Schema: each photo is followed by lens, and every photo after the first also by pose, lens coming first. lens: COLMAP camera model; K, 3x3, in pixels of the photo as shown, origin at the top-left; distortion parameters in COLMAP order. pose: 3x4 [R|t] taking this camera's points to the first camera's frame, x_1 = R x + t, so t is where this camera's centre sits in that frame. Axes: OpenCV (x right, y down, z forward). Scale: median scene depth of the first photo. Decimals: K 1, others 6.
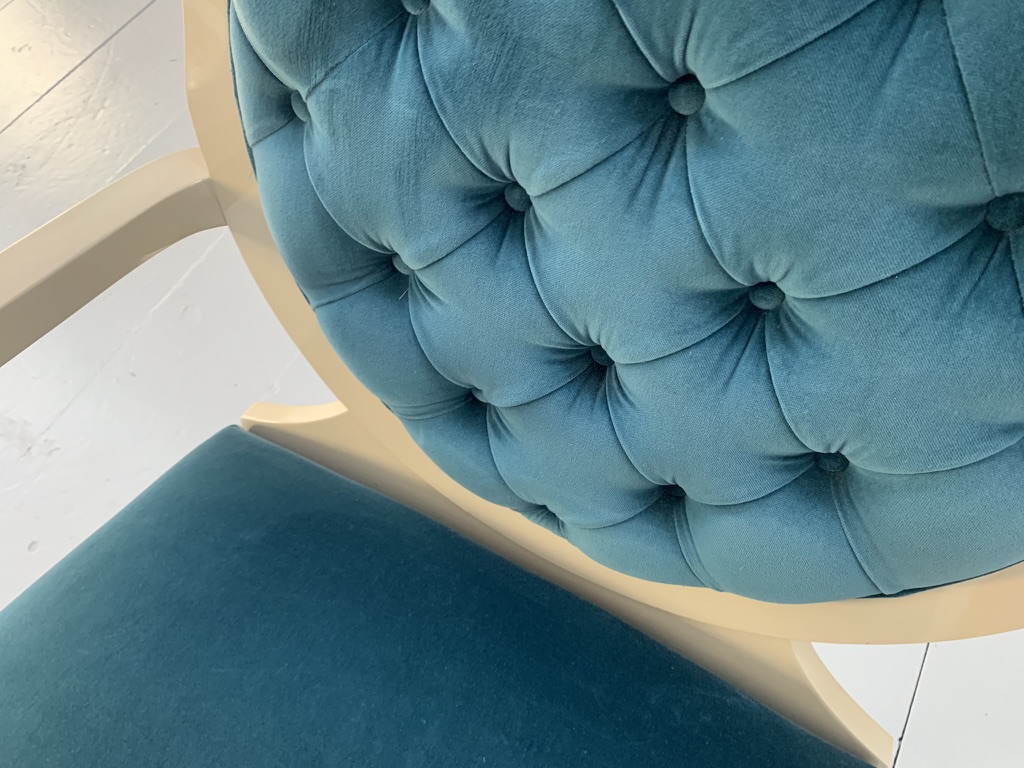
lens RADIAL K [[786.8, 0, 504.9], [0, 786.8, 377.6], [0, 0, 1]] dist [0.032695, -0.044430]
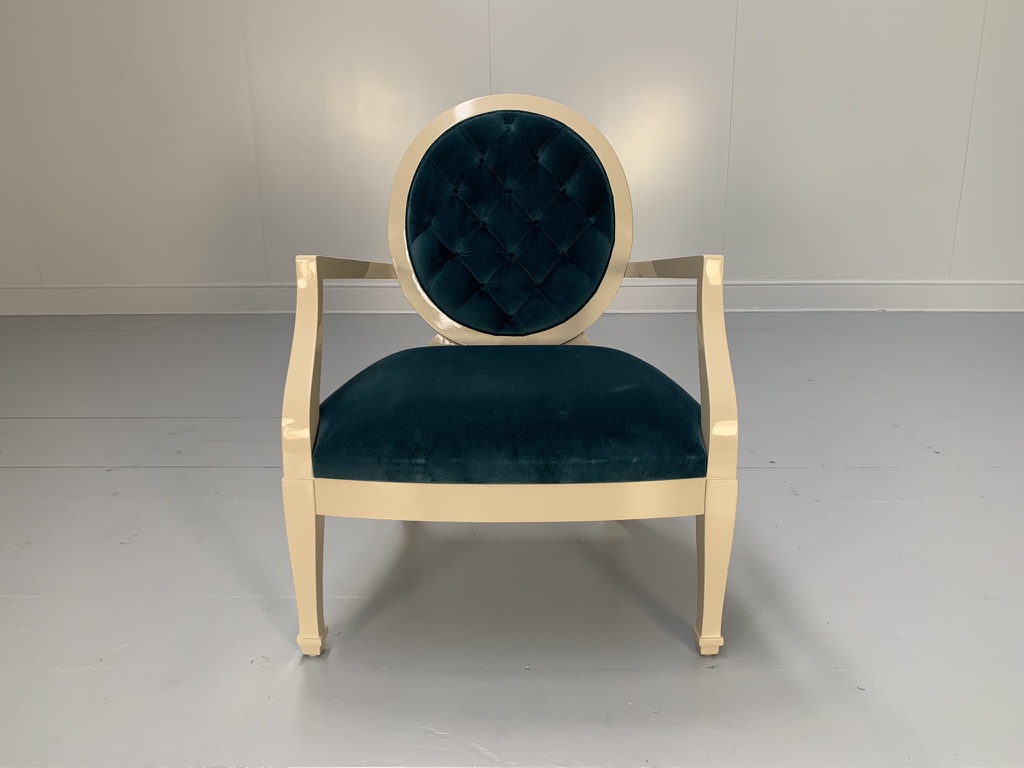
lens RADIAL K [[777.3, 0, 509.4], [0, 777.3, 373.7], [0, 0, 1]] dist [0.075641, -0.126455]
pose [[0.879210, -0.134752, 0.456980, -2.070483], [0.424800, 0.656008, -0.623858, 3.296345], [-0.215717, 0.742627, 0.634012, -1.332914]]
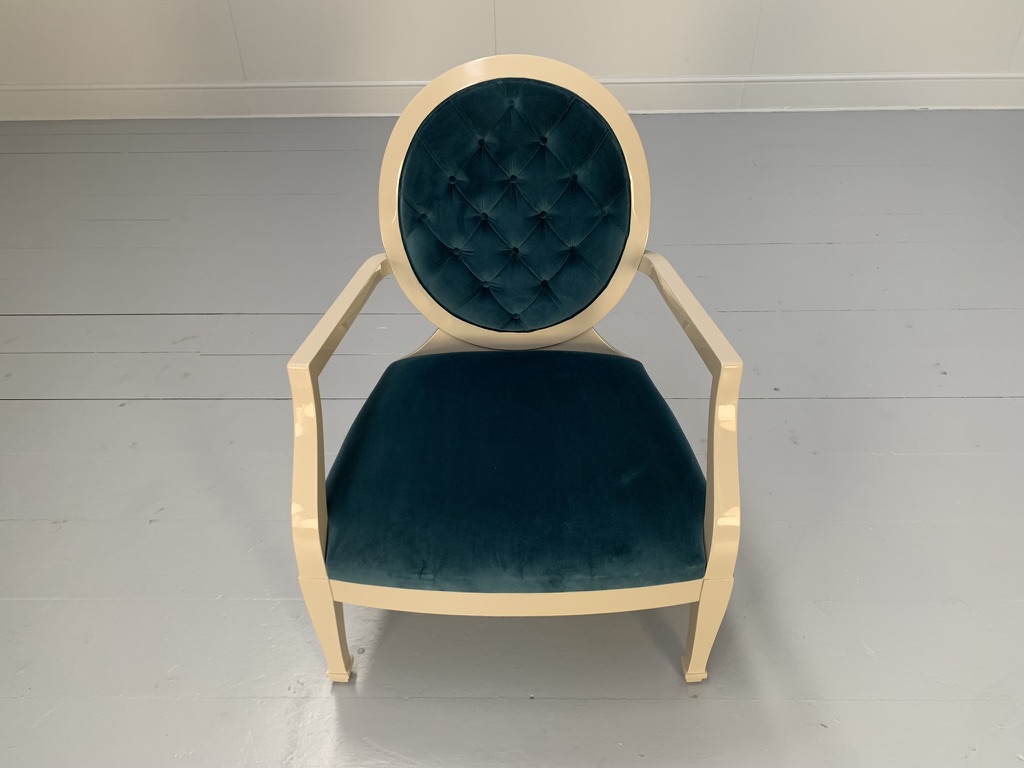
lens RADIAL K [[777.3, 0, 509.4], [0, 777.3, 373.7], [0, 0, 1]] dist [0.075641, -0.126455]
pose [[0.880851, -0.304219, 0.362701, -1.627076], [0.426463, 0.842546, -0.329007, 1.906968], [-0.205502, 0.444485, 0.871896, -2.311886]]
